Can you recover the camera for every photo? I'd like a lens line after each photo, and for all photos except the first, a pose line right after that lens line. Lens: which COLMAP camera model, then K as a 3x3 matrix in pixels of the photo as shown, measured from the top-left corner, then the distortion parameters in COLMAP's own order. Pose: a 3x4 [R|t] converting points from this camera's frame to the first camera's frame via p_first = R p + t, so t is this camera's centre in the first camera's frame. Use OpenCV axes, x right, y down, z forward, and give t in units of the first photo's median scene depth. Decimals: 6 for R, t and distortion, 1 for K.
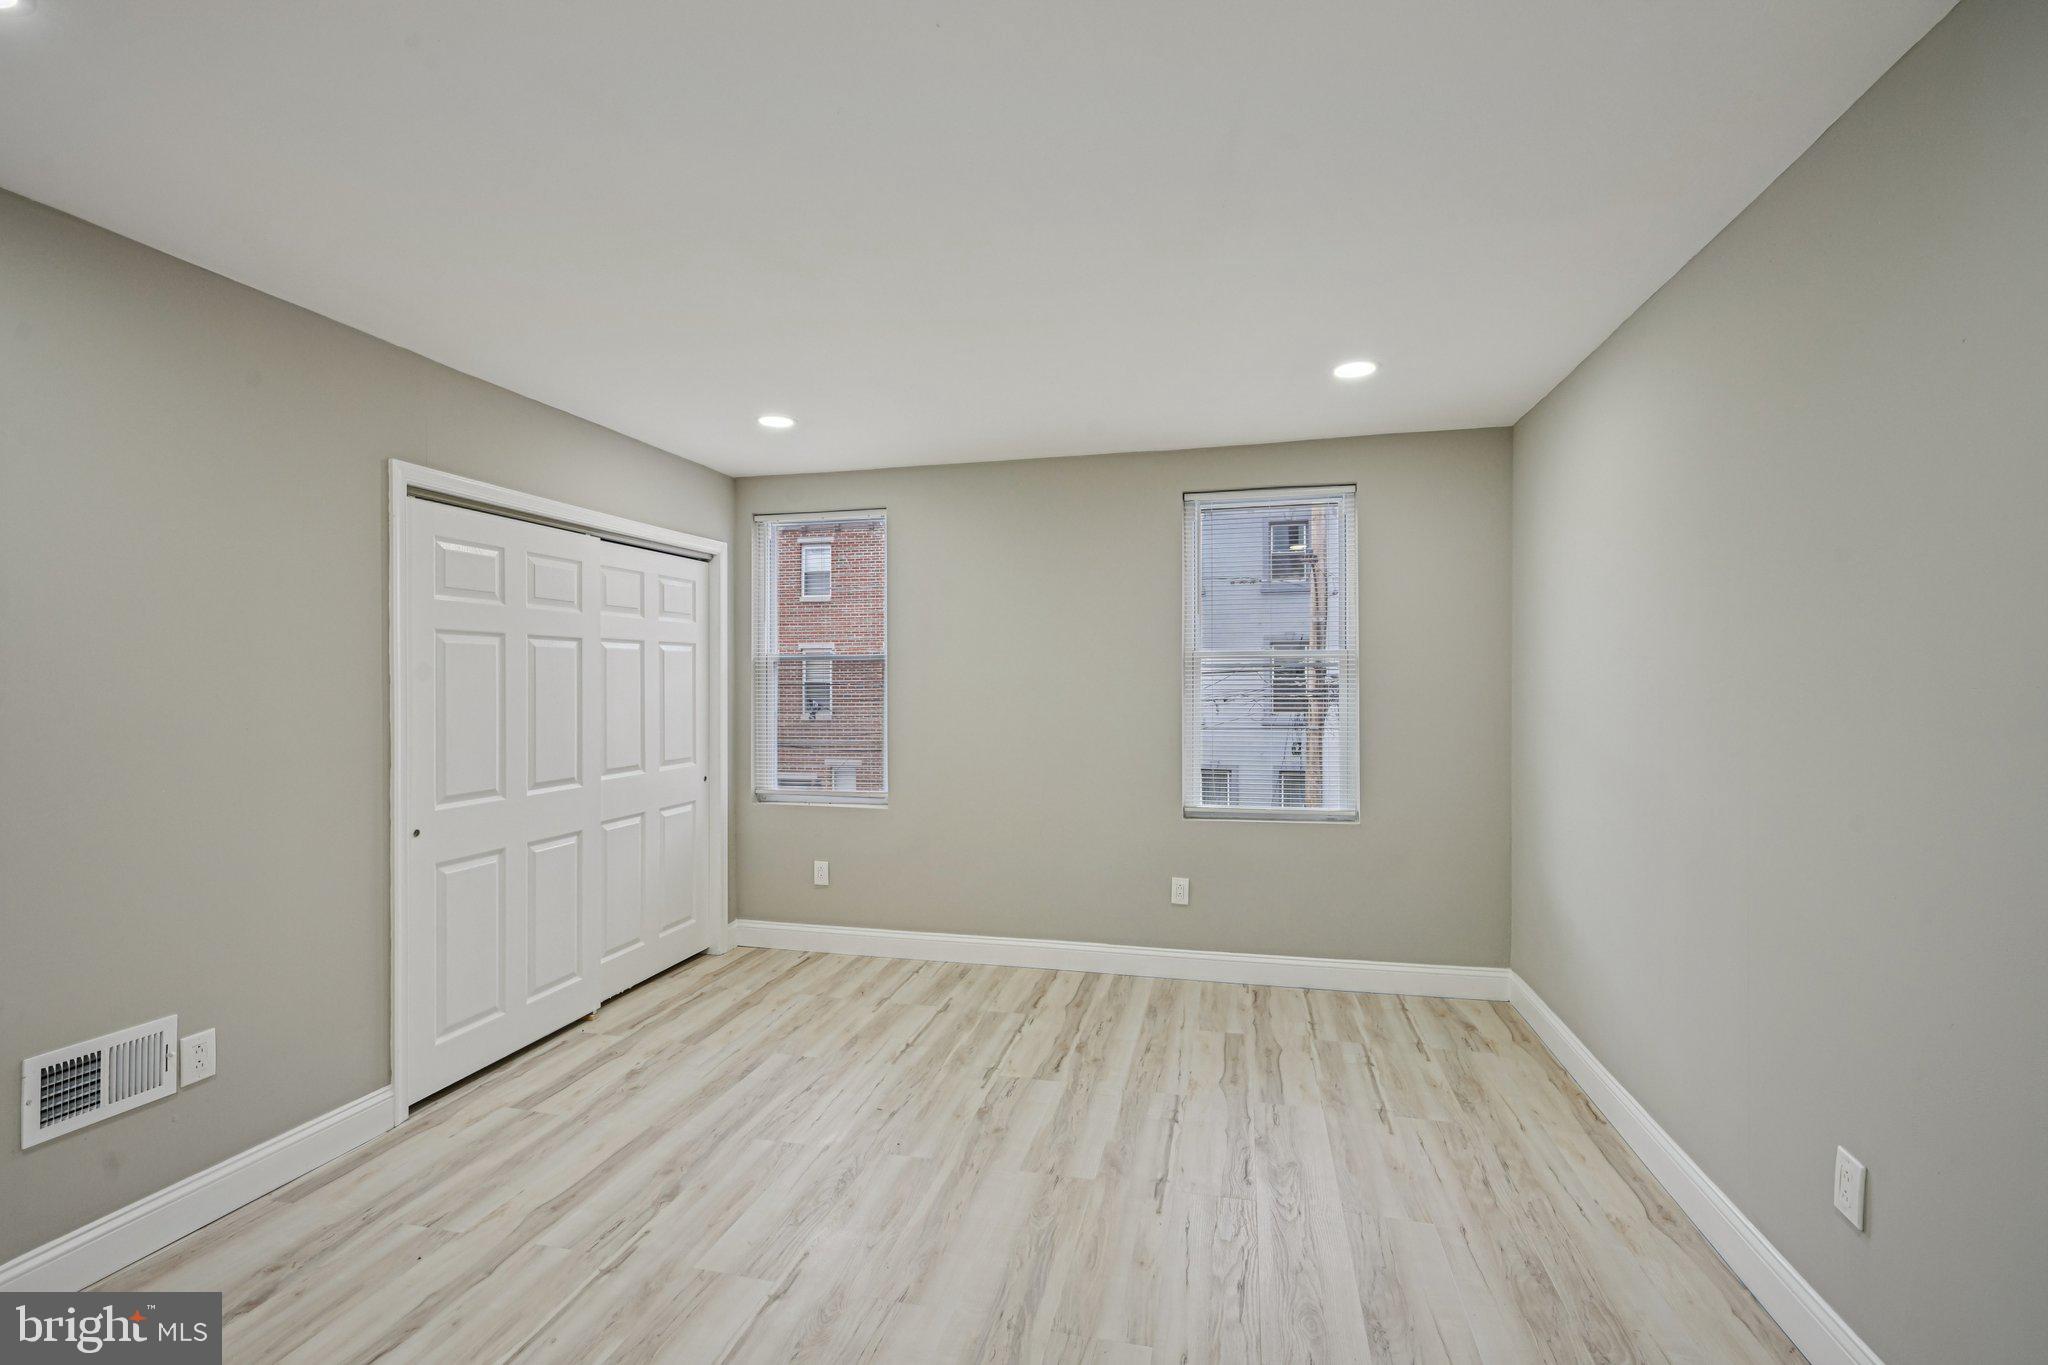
lens RADIAL K [[932.7, 0, 1024.0], [0, 932.7, 682.5], [0, 0, 1]] dist [0.000813, -0.000027]
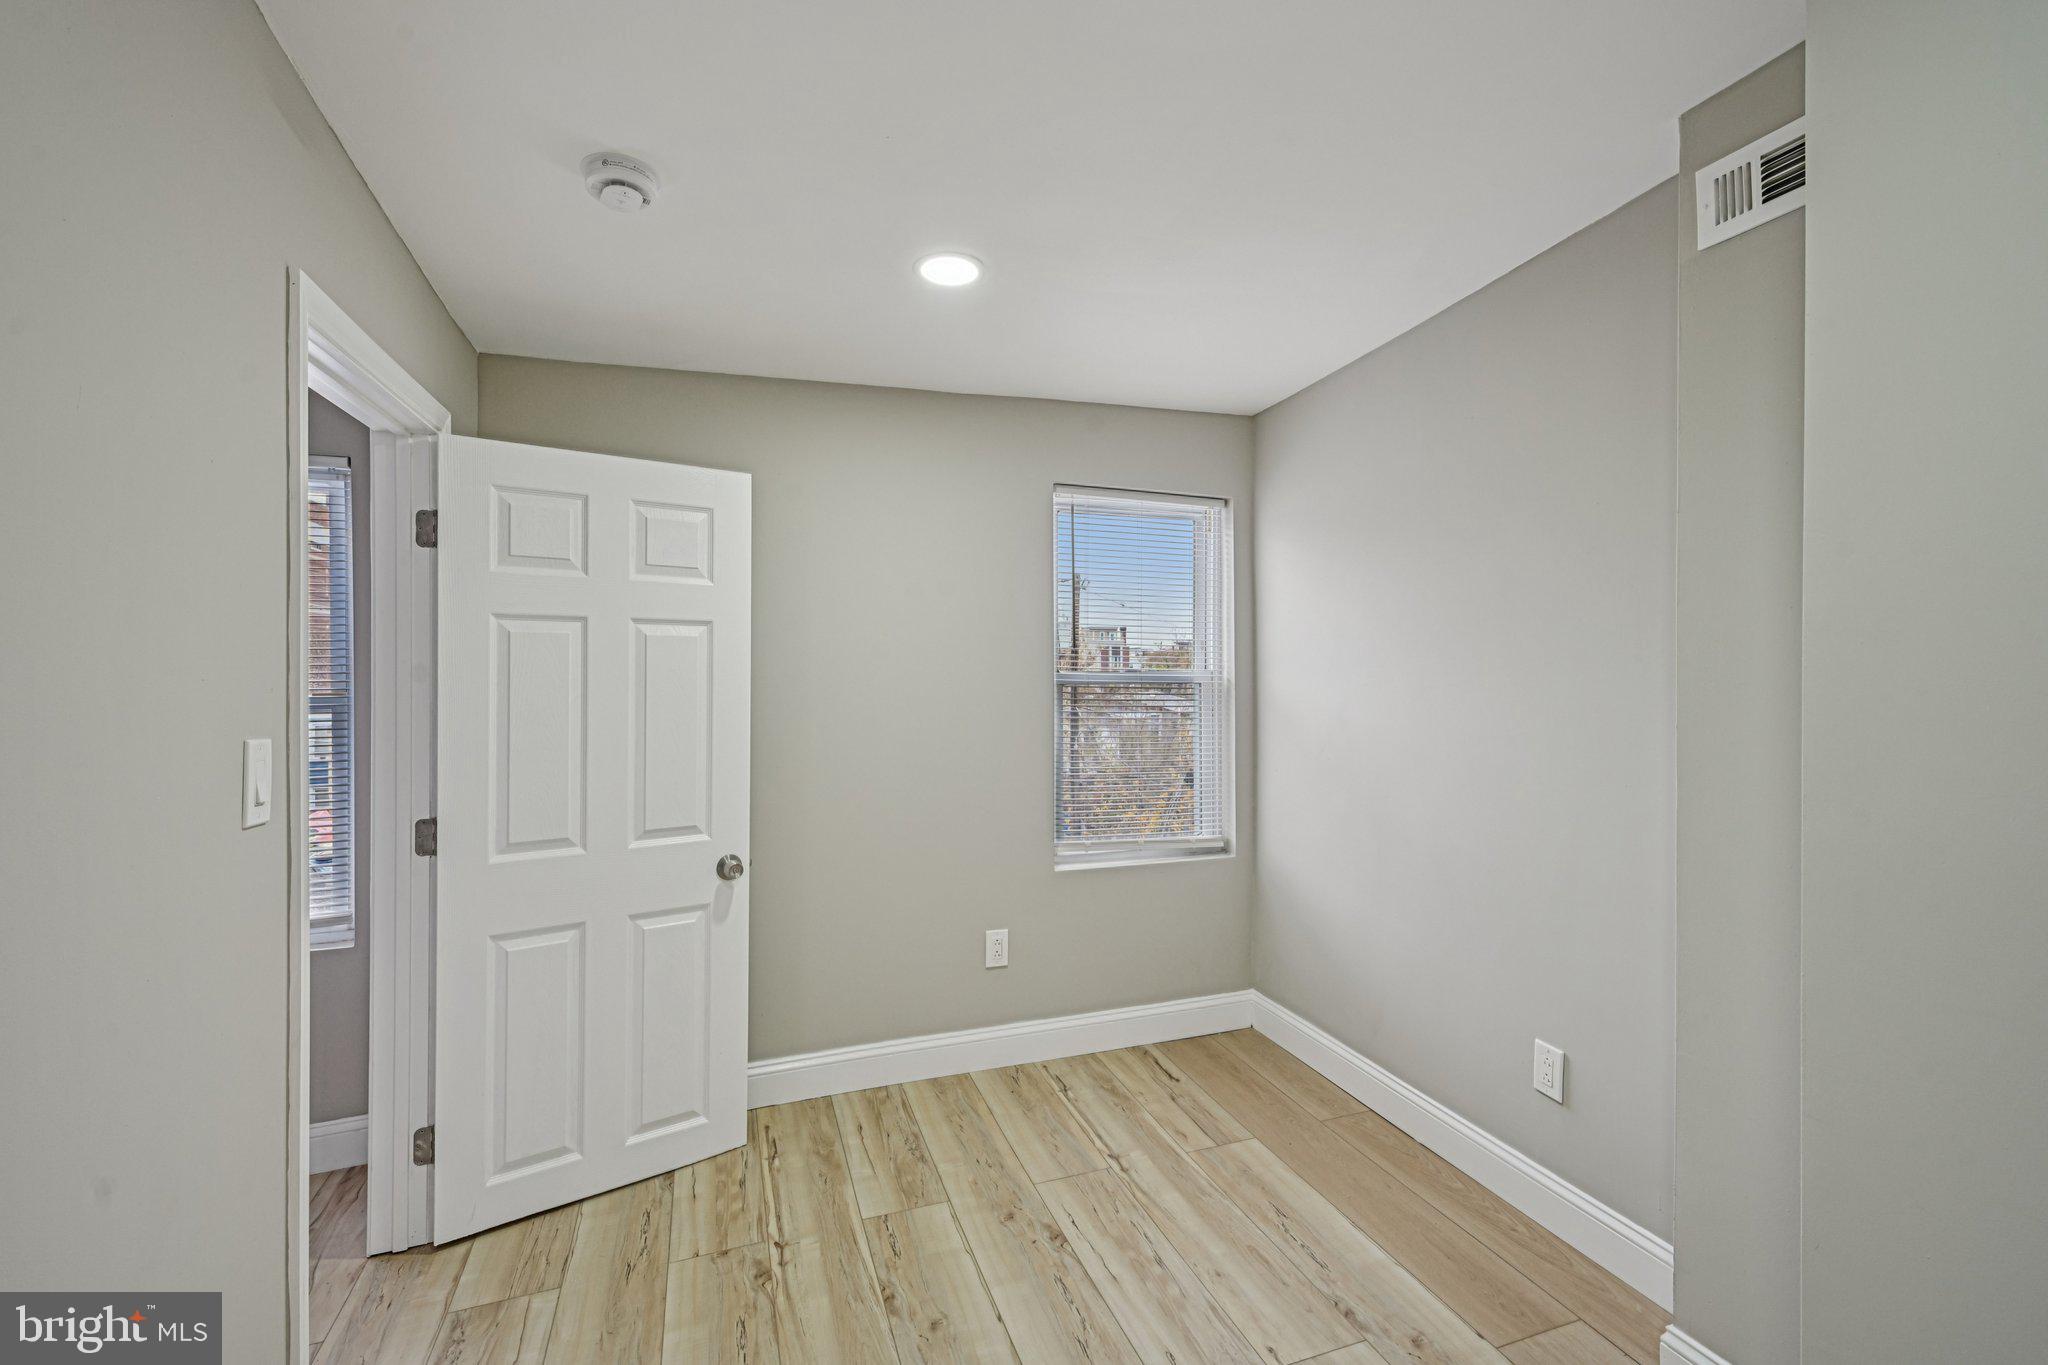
lens RADIAL K [[940.4, 0, 1024.0], [0, 940.4, 682.5], [0, 0, 1]] dist [-0.000393, 0.000002]
pose [[0.778086, -0.001939, -0.628154, 0.141183], [0.001941, 0.999998, -0.000683, -0.001939], [0.628154, -0.000688, 0.778088, 0.629706]]
